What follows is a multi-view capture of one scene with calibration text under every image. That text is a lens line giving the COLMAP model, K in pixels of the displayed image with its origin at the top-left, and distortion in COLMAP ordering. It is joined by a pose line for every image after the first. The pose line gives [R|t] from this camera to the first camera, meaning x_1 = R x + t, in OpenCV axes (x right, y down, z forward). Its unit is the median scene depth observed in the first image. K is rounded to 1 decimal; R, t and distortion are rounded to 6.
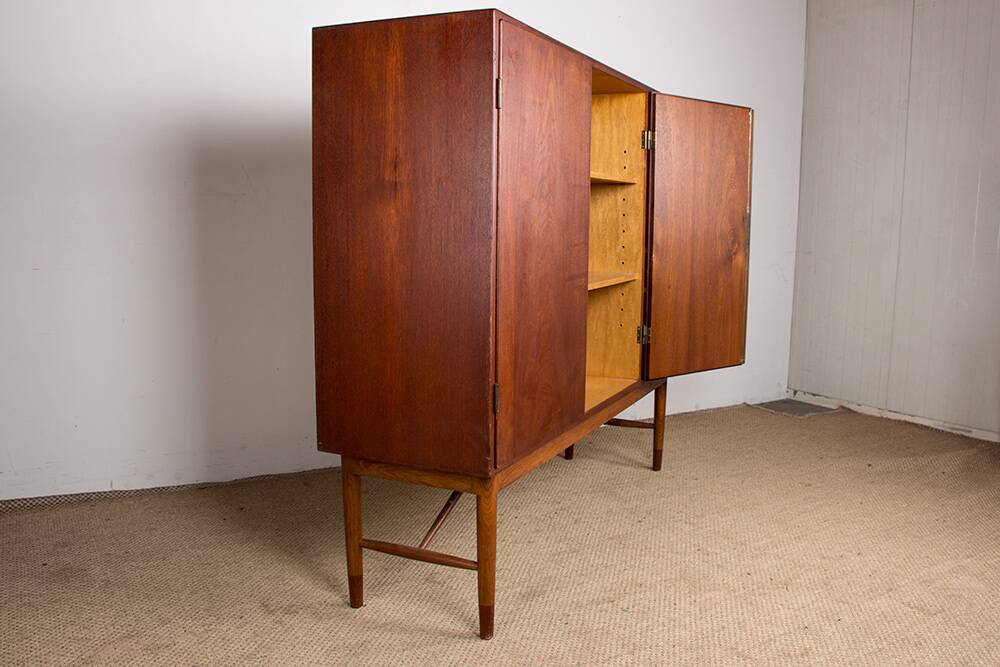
lens RADIAL K [[860.1, 0, 503.2], [0, 860.1, 337.8], [0, 0, 1]] dist [-0.189020, 0.152565]
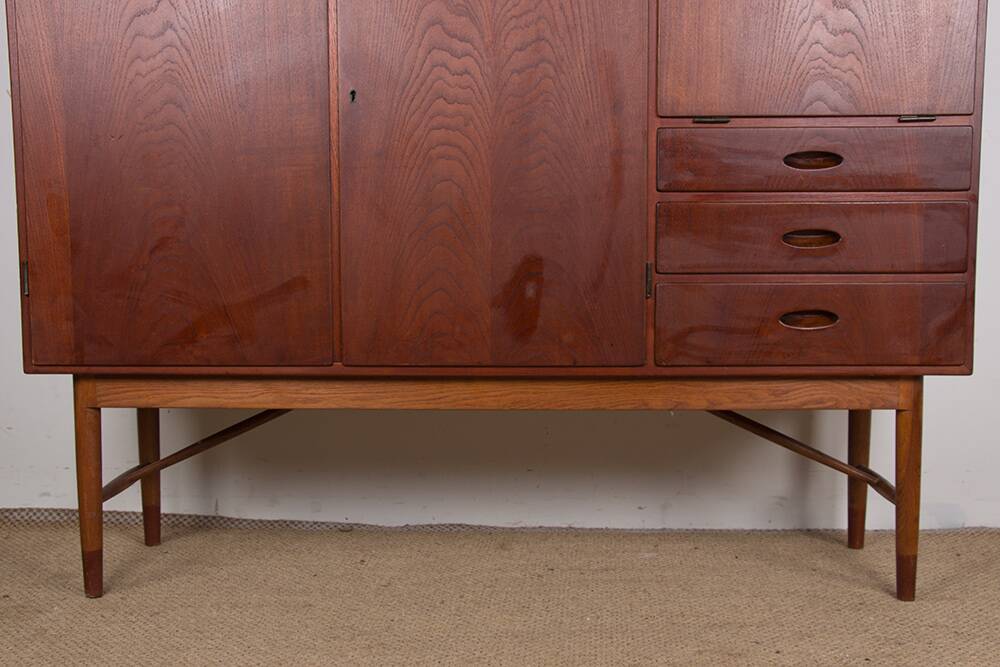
lens RADIAL K [[1328.9, 0, 510.6], [0, 1328.9, 341.6], [0, 0, 1]] dist [-0.038313, 0.410380]
pose [[0.406793, 0.082693, -0.909770, 1.252326], [-0.124056, 0.991669, 0.034667, 0.024271], [0.905058, 0.098760, 0.413663, 0.803739]]
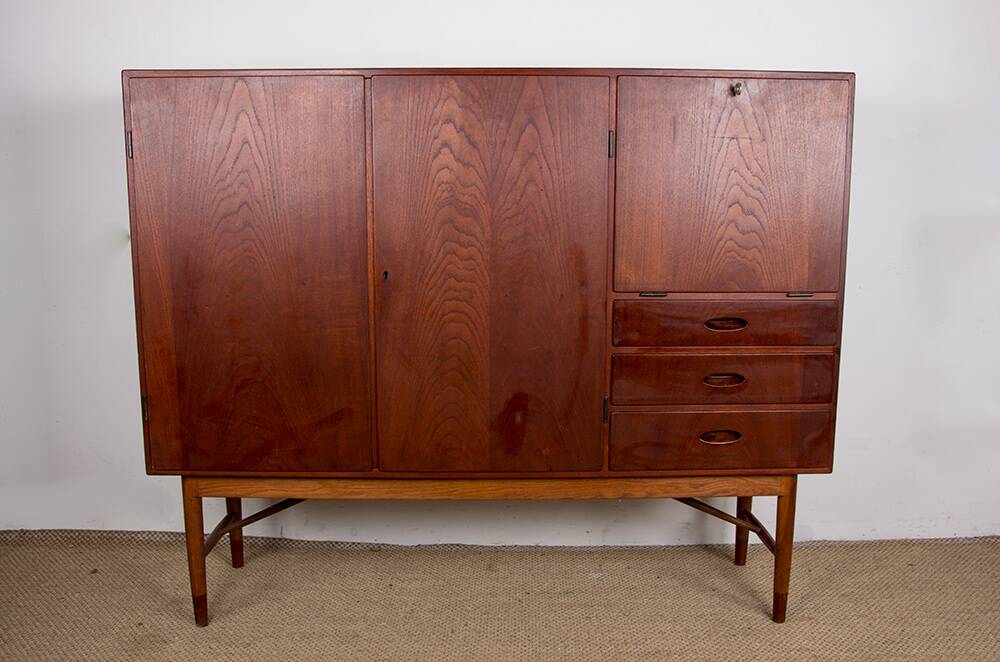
lens RADIAL K [[939.3, 0, 502.4], [0, 939.3, 330.9], [0, 0, 1]] dist [-0.158867, 0.199567]
pose [[0.445651, 0.144127, -0.883528, 1.152260], [-0.126117, 0.987219, 0.097429, -0.191355], [0.886279, 0.068008, 0.458132, 0.764308]]
